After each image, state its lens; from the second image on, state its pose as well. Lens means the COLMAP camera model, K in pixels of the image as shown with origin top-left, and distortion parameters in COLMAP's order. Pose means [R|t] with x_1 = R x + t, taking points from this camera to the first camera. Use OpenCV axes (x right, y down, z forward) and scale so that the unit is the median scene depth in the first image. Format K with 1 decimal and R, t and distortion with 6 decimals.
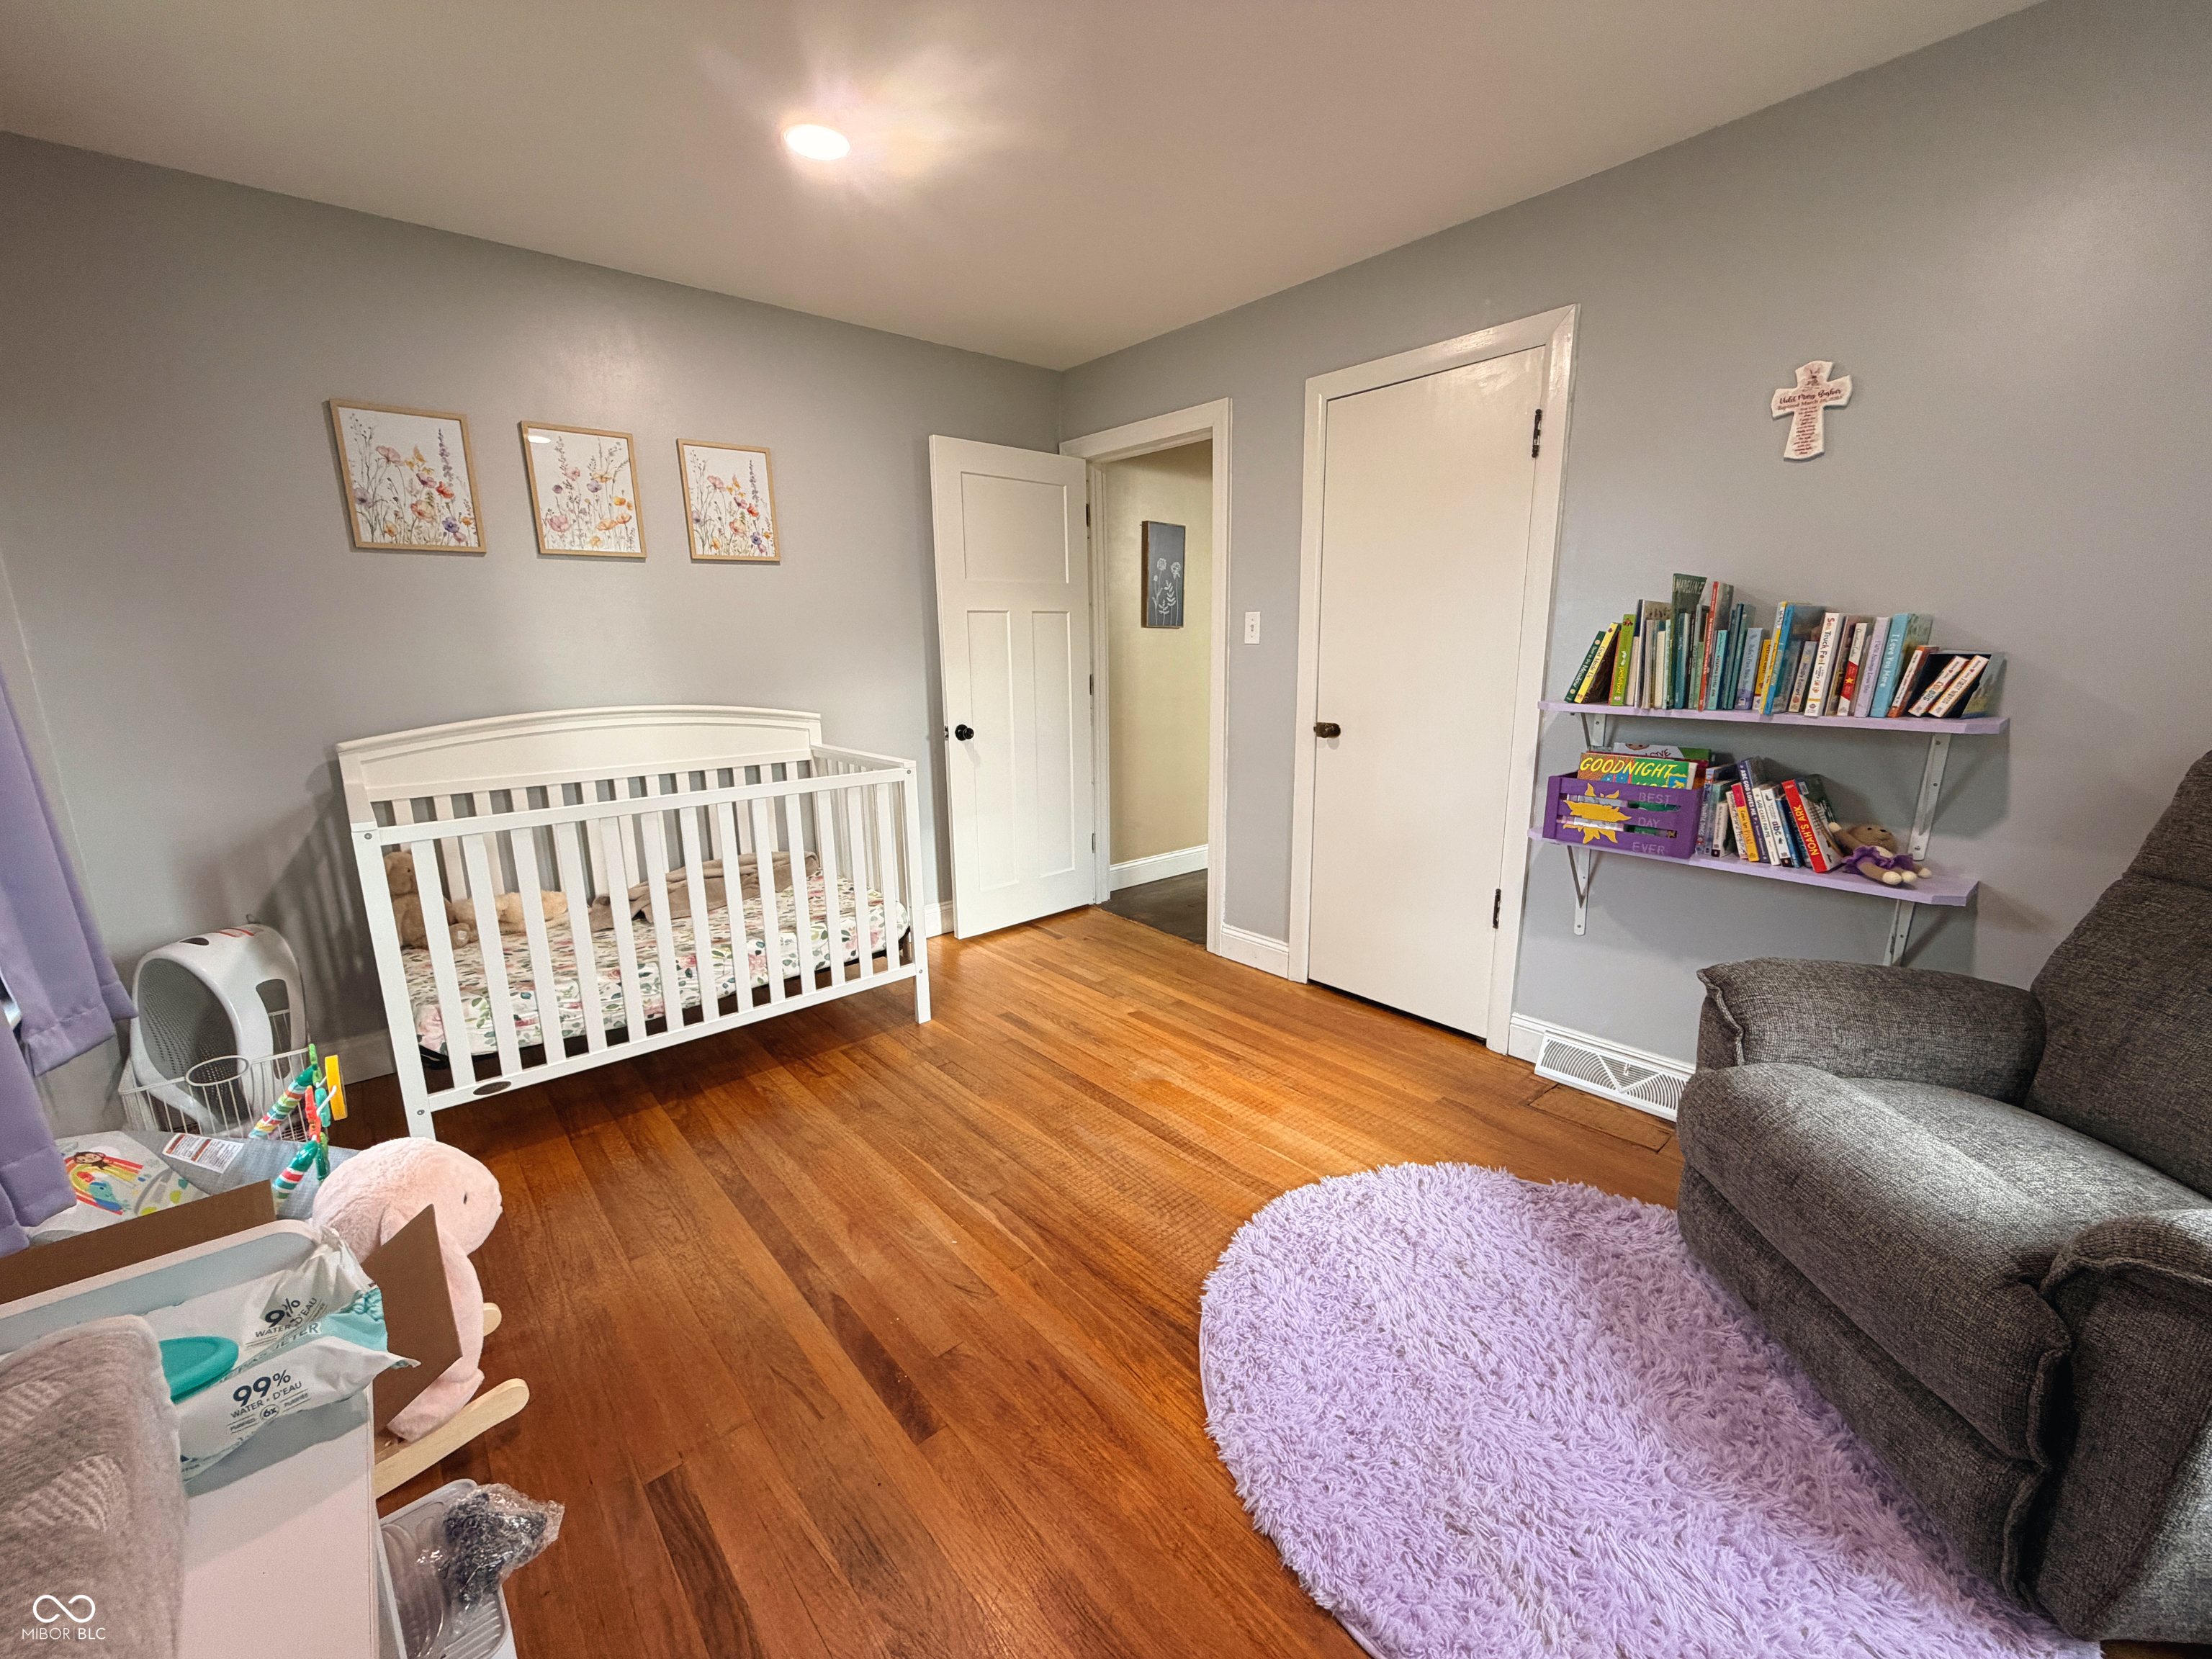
lens RADIAL K [[884.1, 0, 1097.9], [0, 884.1, 833.0], [0, 0, 1]] dist [0.001041, 0.000264]
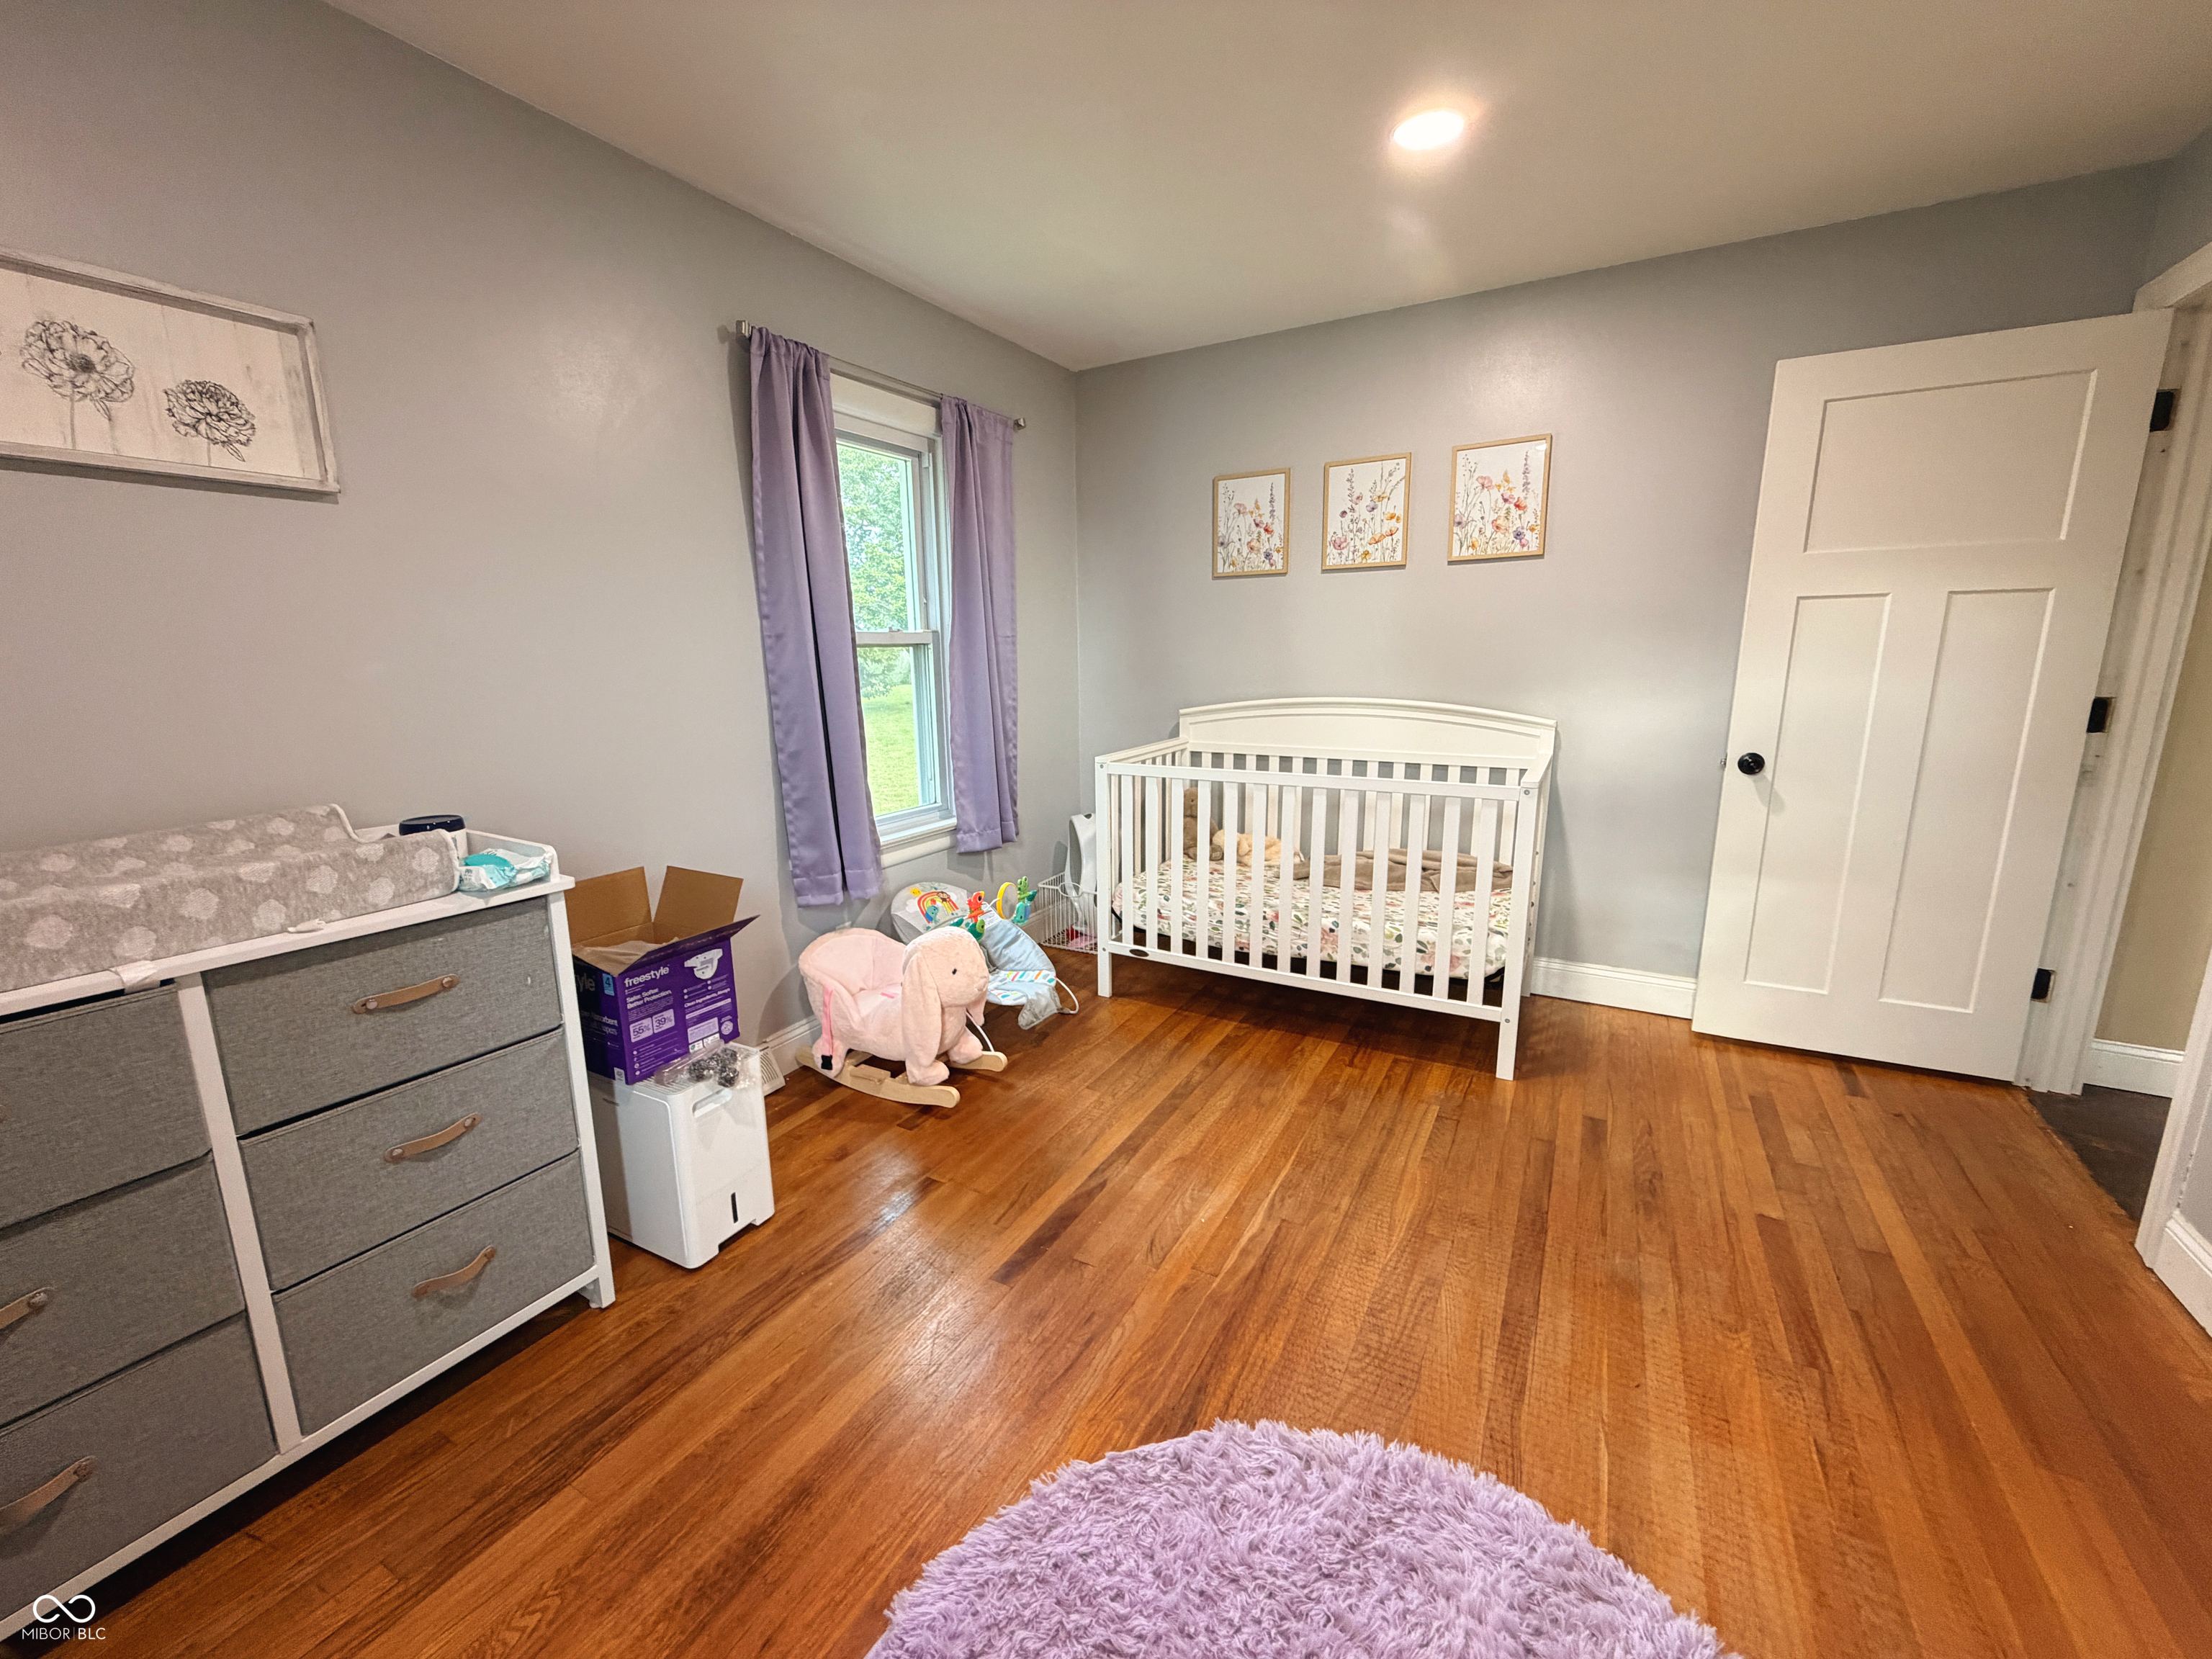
lens RADIAL K [[884.1, 0, 1097.9], [0, 884.1, 833.0], [0, 0, 1]] dist [0.001041, 0.000264]
pose [[0.337807, 0.201776, -0.919333, 0.468223], [-0.194002, 0.970704, 0.141765, -0.074780], [0.921005, 0.130463, 0.367055, 0.311138]]
